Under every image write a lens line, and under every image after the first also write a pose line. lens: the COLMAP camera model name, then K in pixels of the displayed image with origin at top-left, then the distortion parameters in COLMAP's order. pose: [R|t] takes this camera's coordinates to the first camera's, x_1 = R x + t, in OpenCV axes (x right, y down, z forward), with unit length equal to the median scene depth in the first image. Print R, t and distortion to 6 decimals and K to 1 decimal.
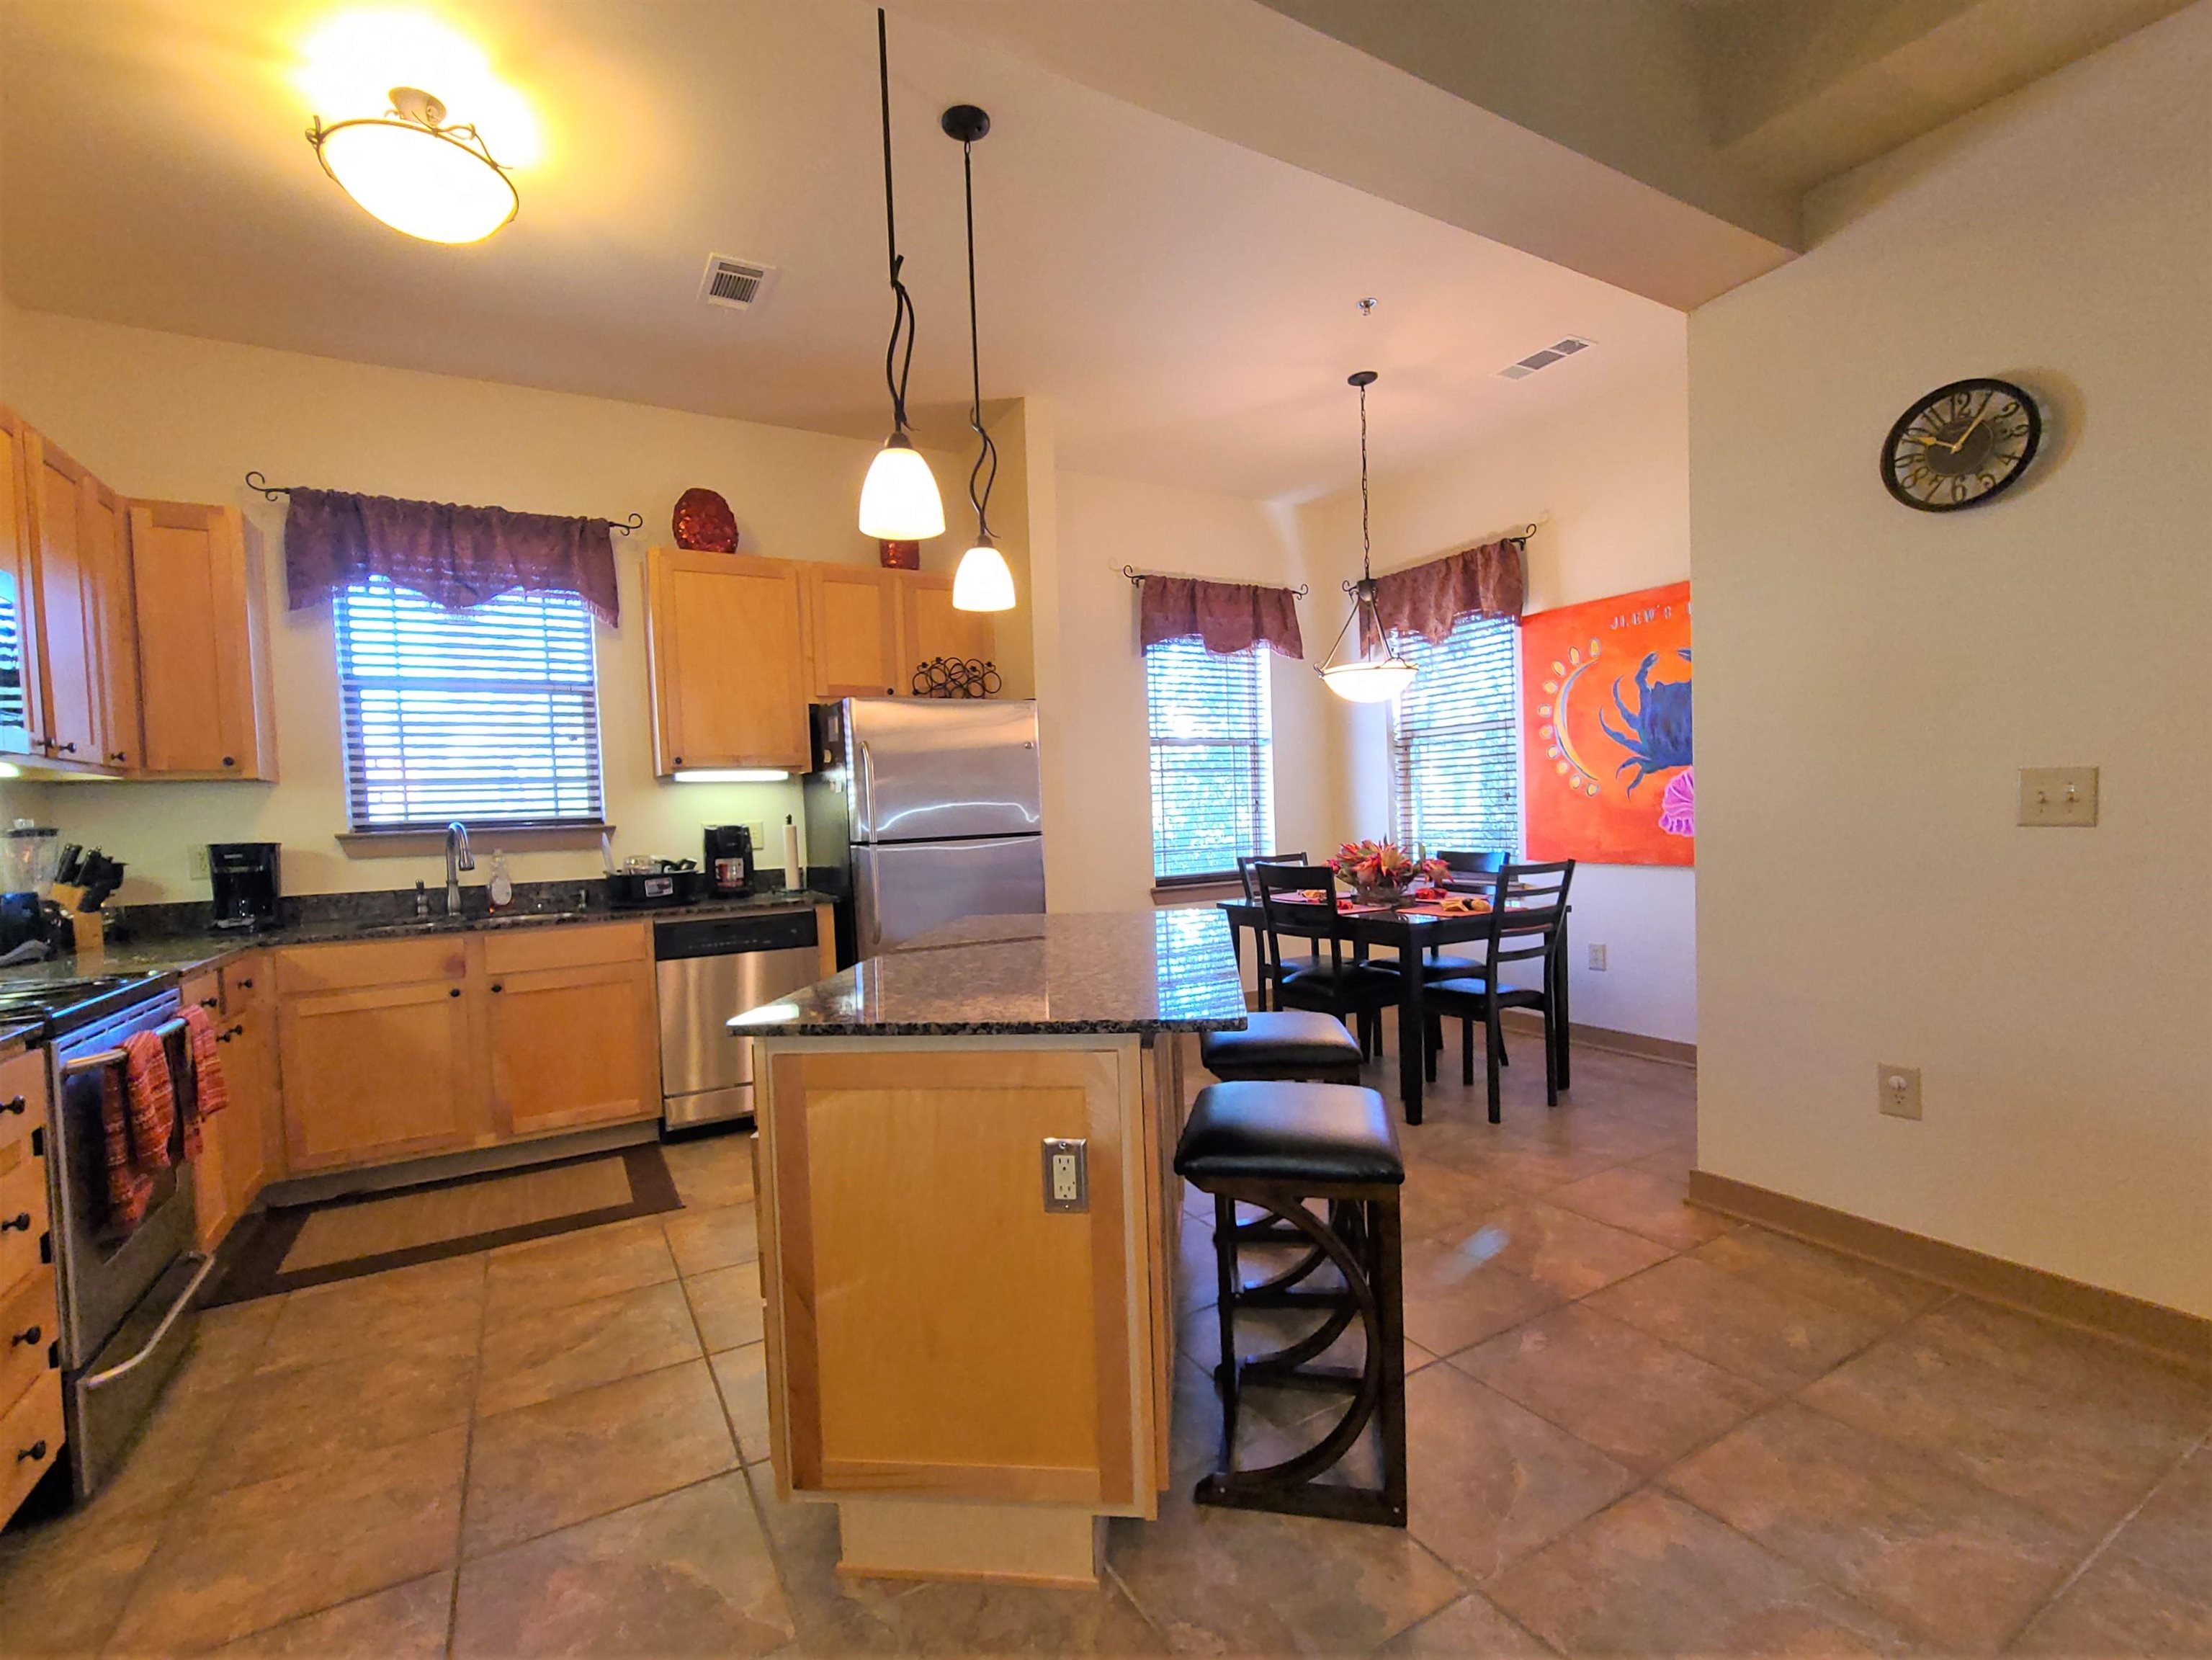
lens RADIAL K [[989.3, 0, 1088.0], [0, 989.3, 848.2], [0, 0, 1]] dist [-0.002042, 0.001038]
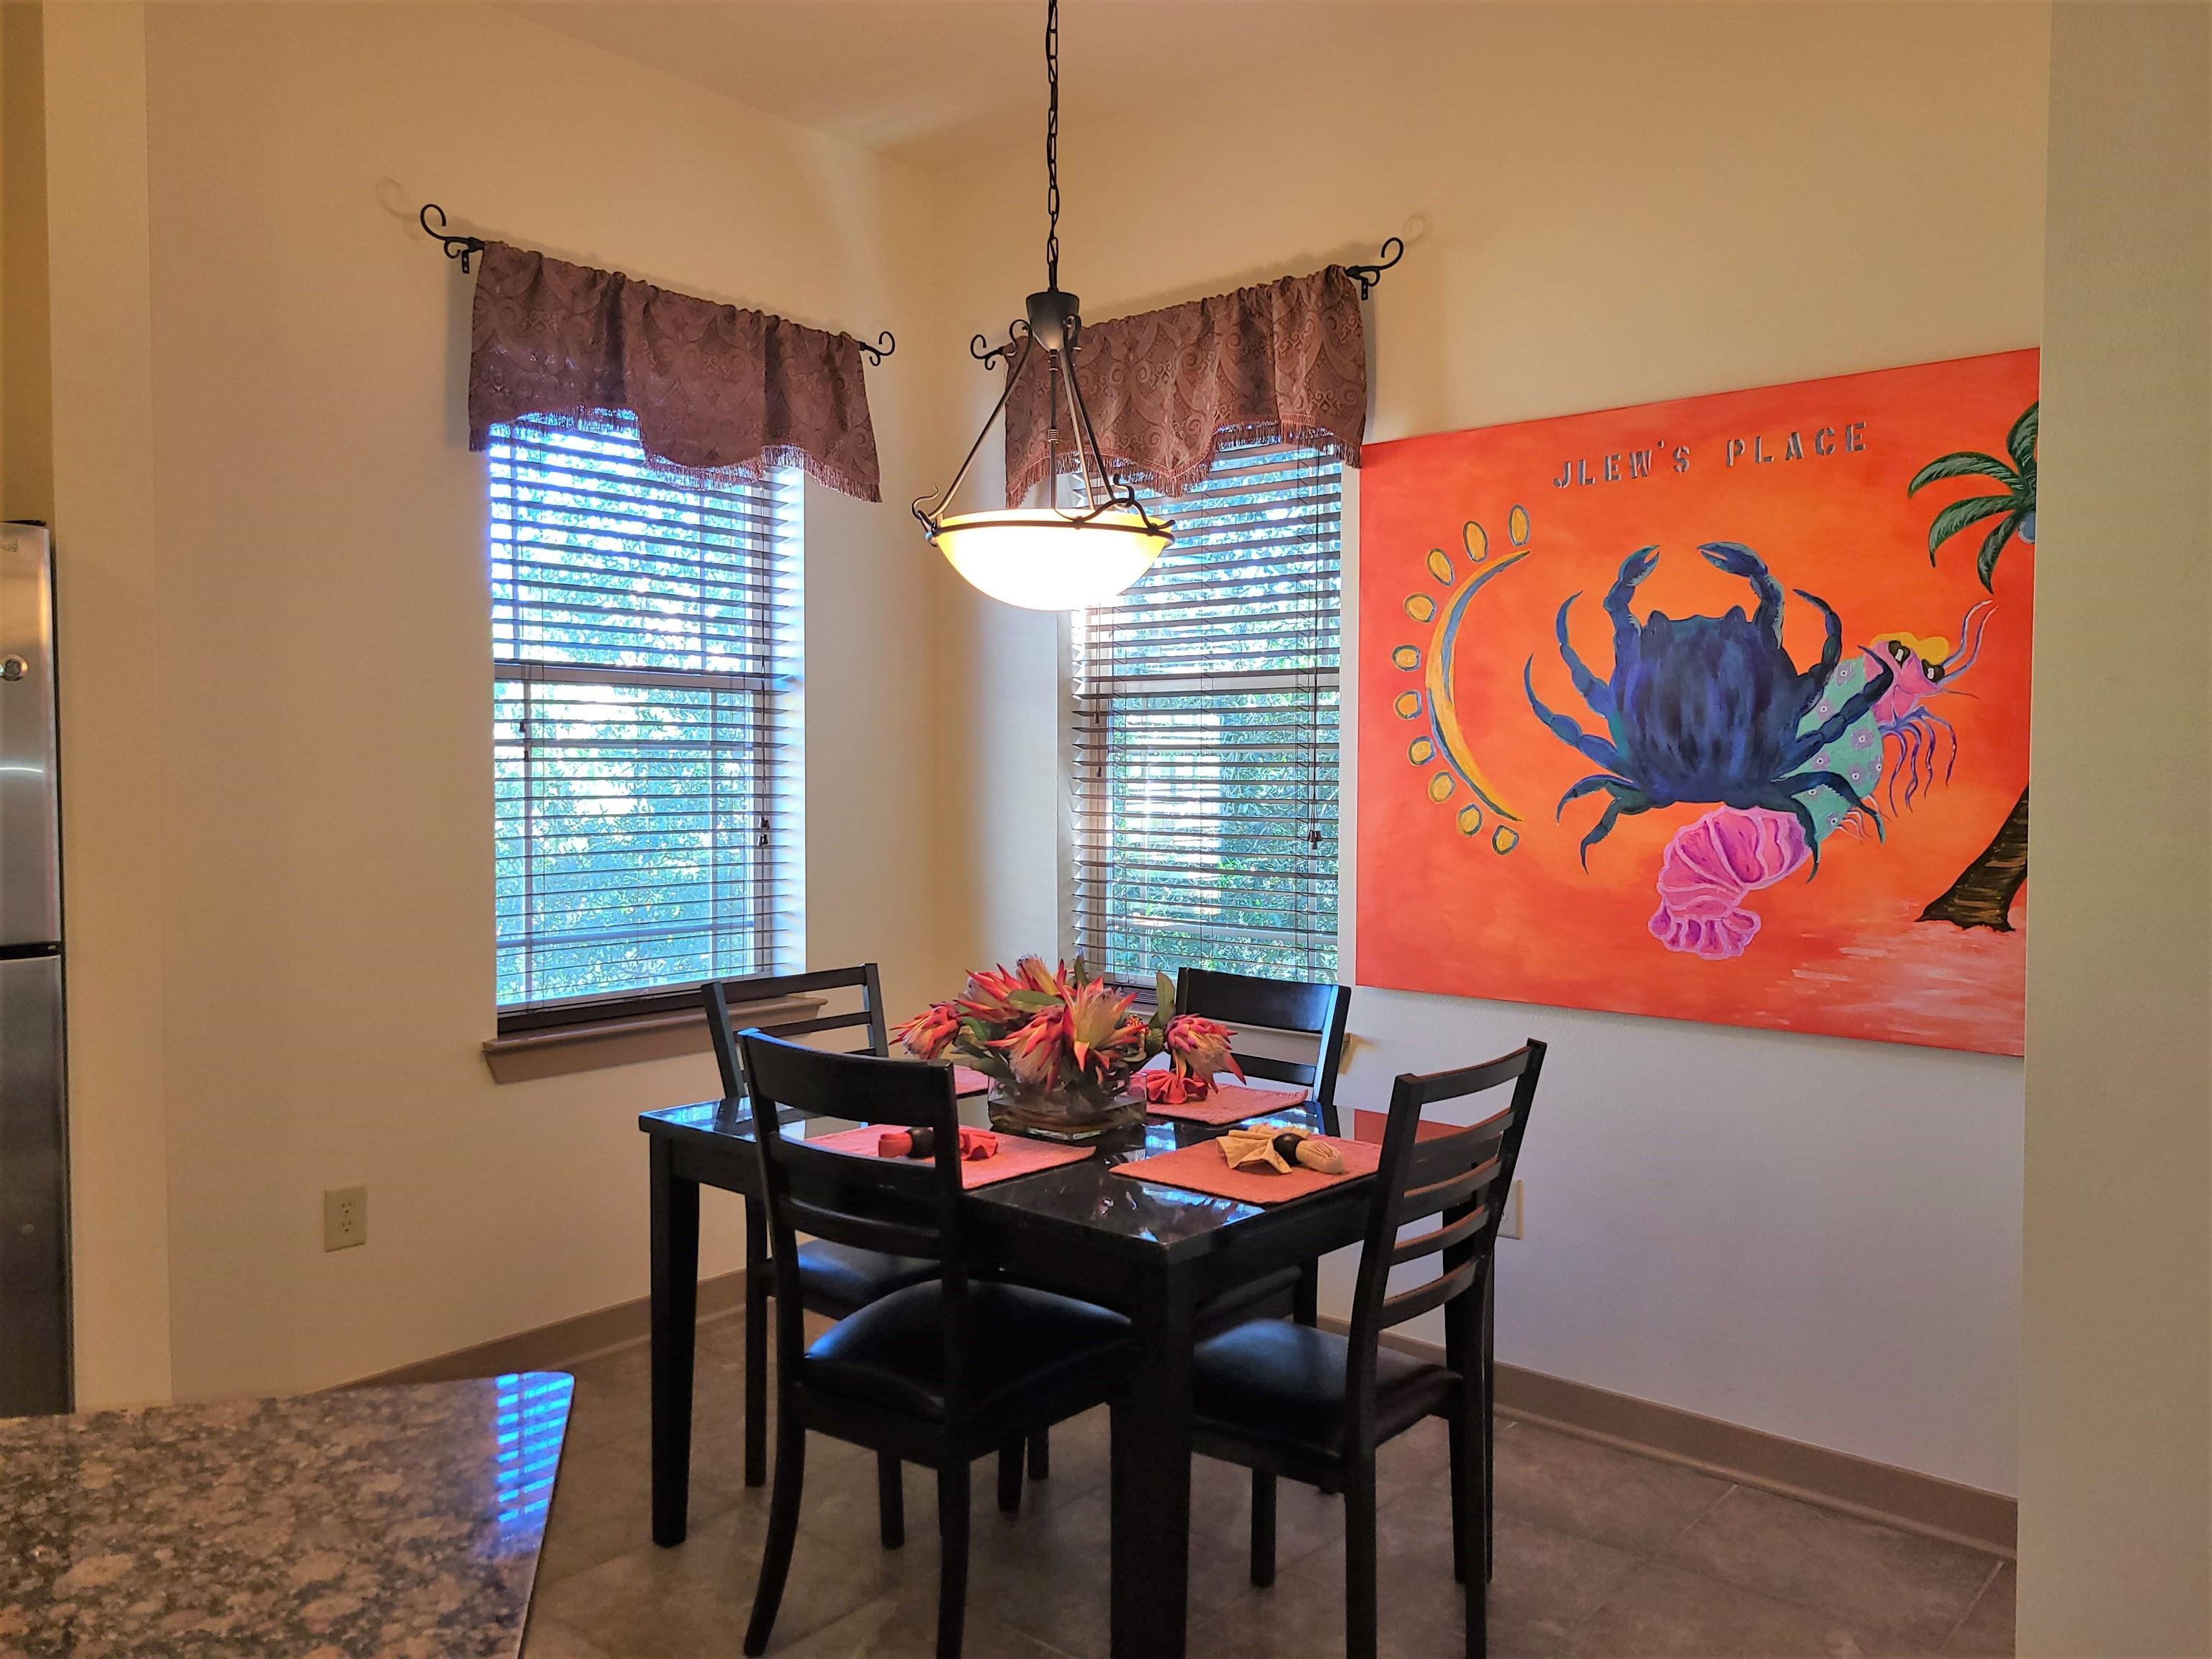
lens RADIAL K [[1651.5, 0, 1091.4], [0, 1651.5, 820.8], [0, 0, 1]] dist [0.060757, -0.046151]
pose [[0.939007, 0.028570, 0.342709, 0.077597], [-0.024655, 0.999572, -0.015776, -0.054320], [-0.343013, 0.006365, 0.939309, 0.374079]]
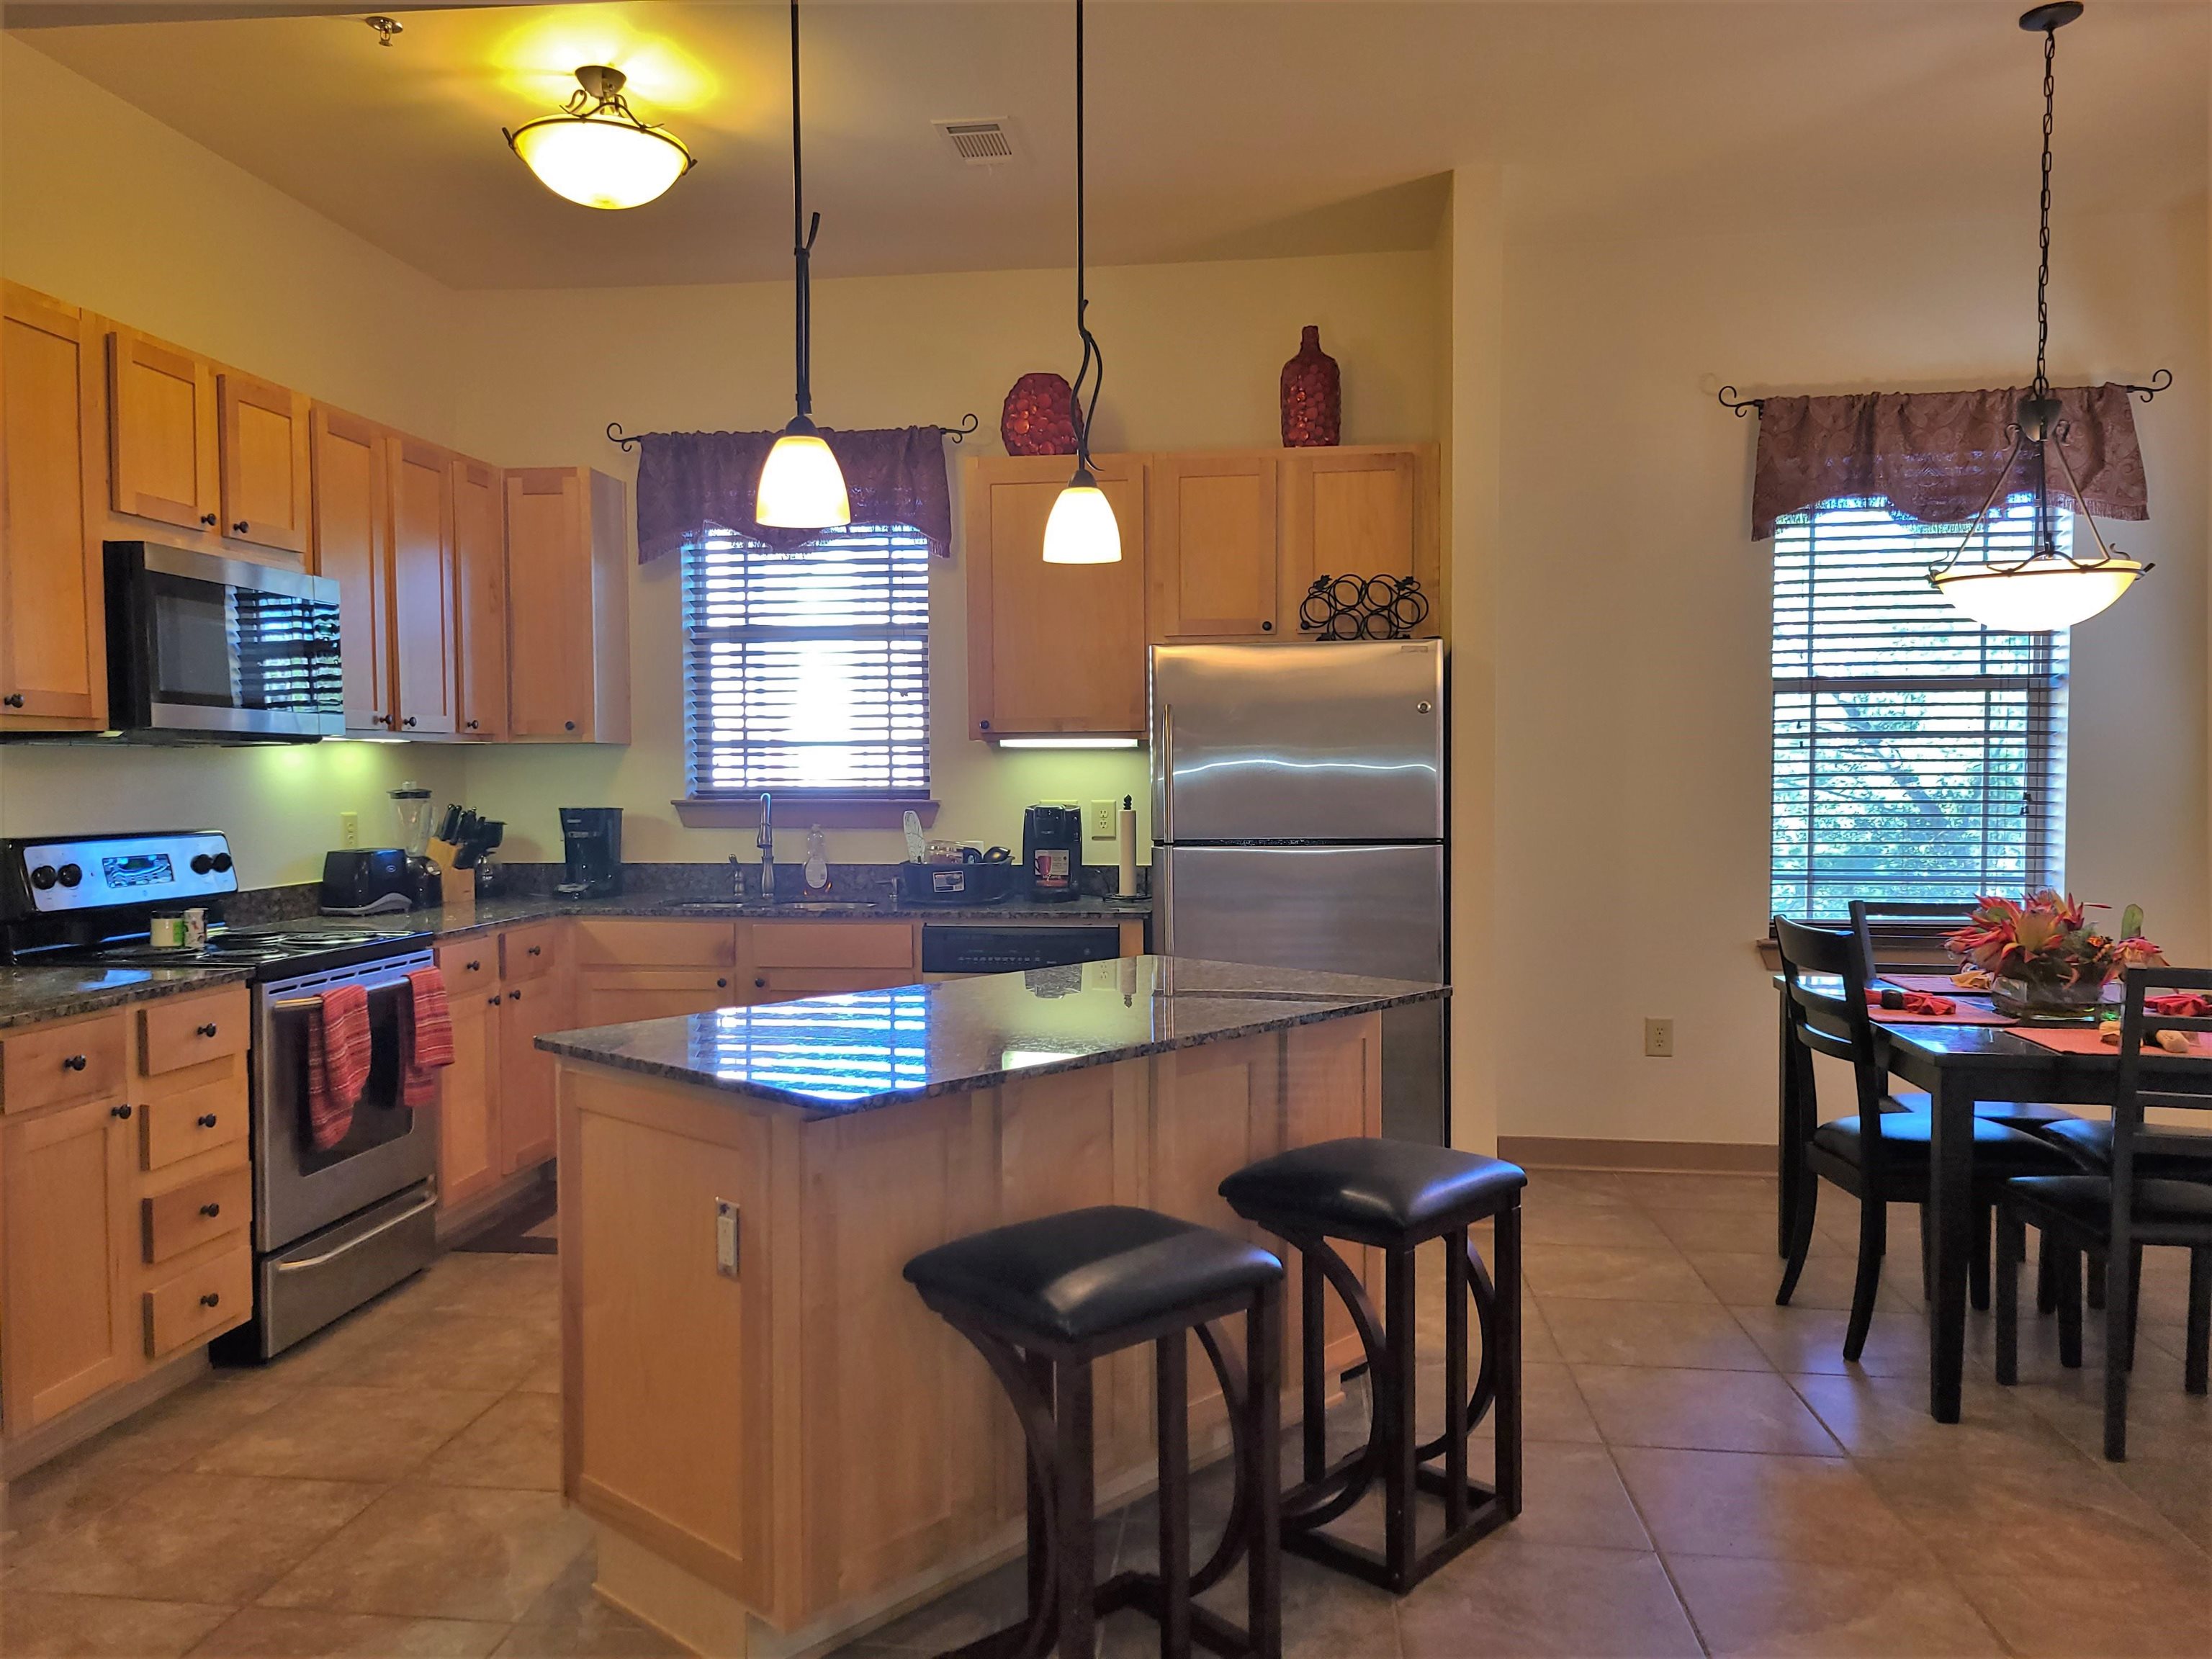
lens RADIAL K [[1651.5, 0, 1067.8], [0, 1651.5, 836.2], [0, 0, 1]] dist [0.060757, -0.046151]
pose [[0.799789, 0.058790, -0.597395, 0.403998], [-0.047578, 0.998270, 0.034544, -0.043996], [0.598392, 0.000794, 0.801203, -0.028442]]
